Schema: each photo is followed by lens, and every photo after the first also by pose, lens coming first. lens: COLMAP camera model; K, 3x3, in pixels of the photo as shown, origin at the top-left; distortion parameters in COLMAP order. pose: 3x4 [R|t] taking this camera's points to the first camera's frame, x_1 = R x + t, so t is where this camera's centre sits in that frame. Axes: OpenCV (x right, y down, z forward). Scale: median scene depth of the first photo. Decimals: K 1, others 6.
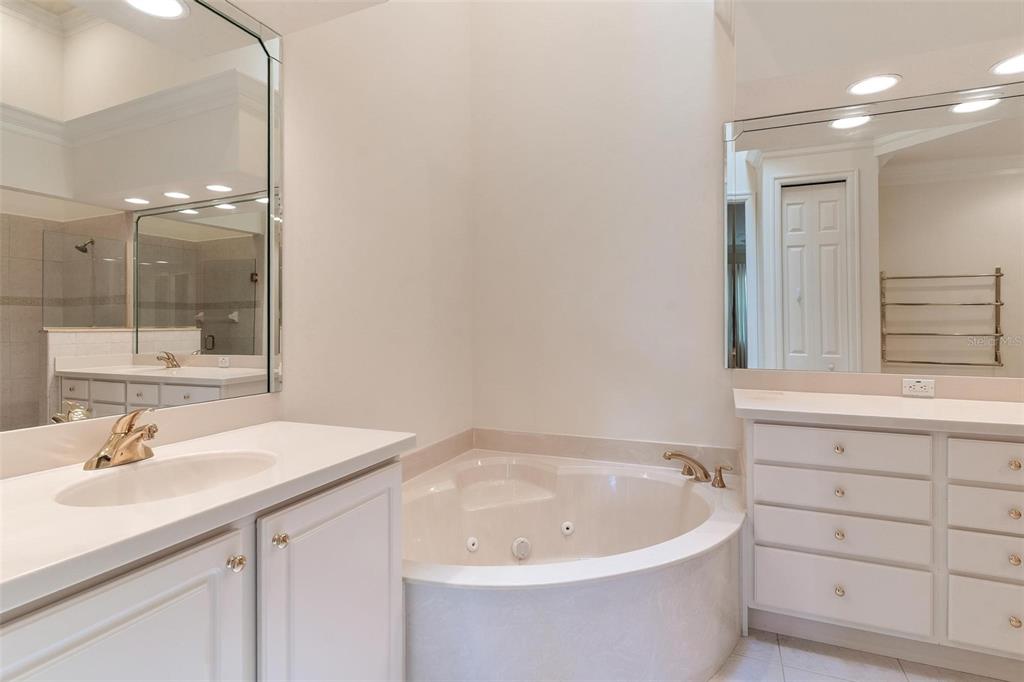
lens RADIAL K [[504.1, 0, 509.8], [0, 504.1, 334.1], [0, 0, 1]] dist [-0.000120, -0.000113]
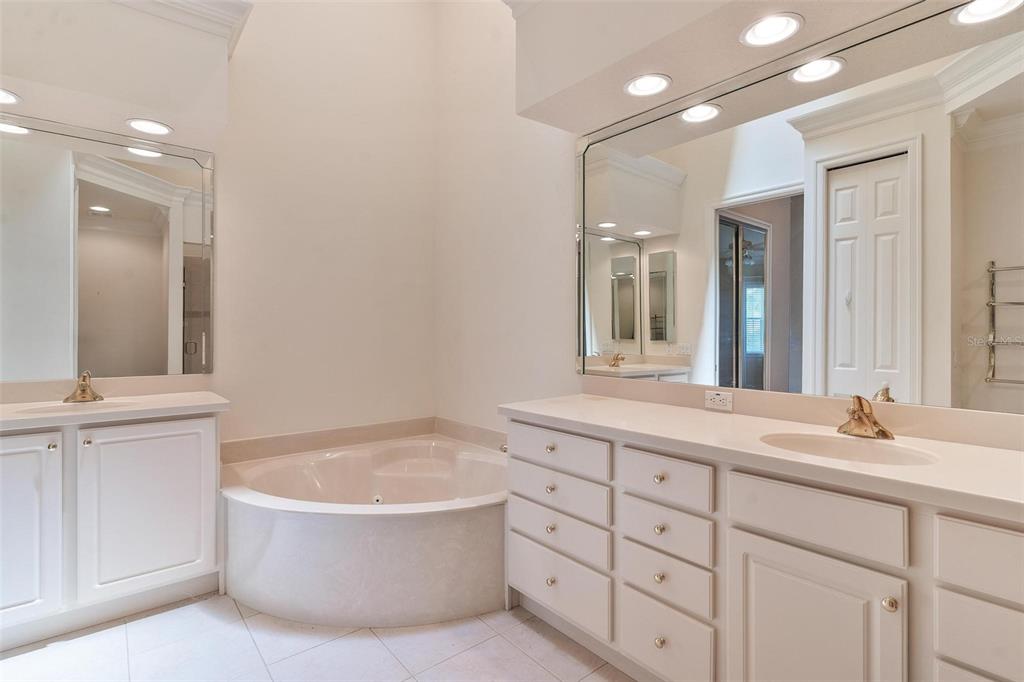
lens RADIAL K [[495.0, 0, 512.0], [0, 495.0, 341.0], [0, 0, 1]] dist [0.008409, 0.000534]
pose [[0.884595, 0.006594, -0.466313, 0.510893], [-0.008164, 0.999966, -0.001347, 0.000805], [0.466288, 0.004998, 0.884619, 0.013875]]
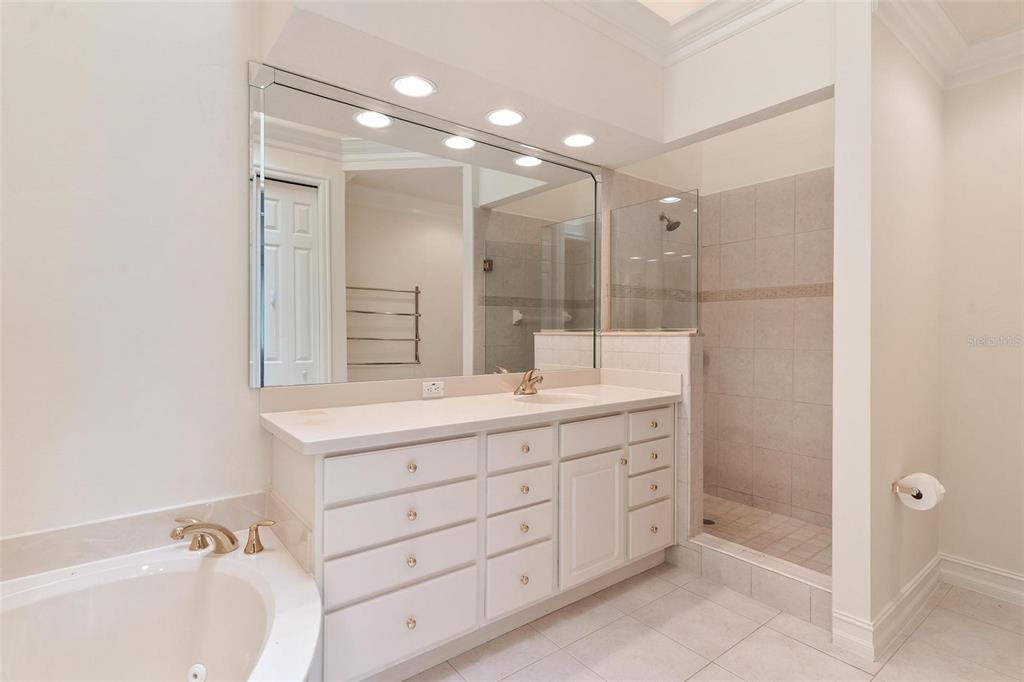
lens RADIAL K [[504.1, 0, 509.8], [0, 504.1, 334.1], [0, 0, 1]] dist [-0.000120, -0.000113]
pose [[0.487286, -0.000452, 0.873242, -0.025136], [0.010371, 0.999932, -0.005270, -0.002481], [-0.873181, 0.011625, 0.487258, 0.191115]]
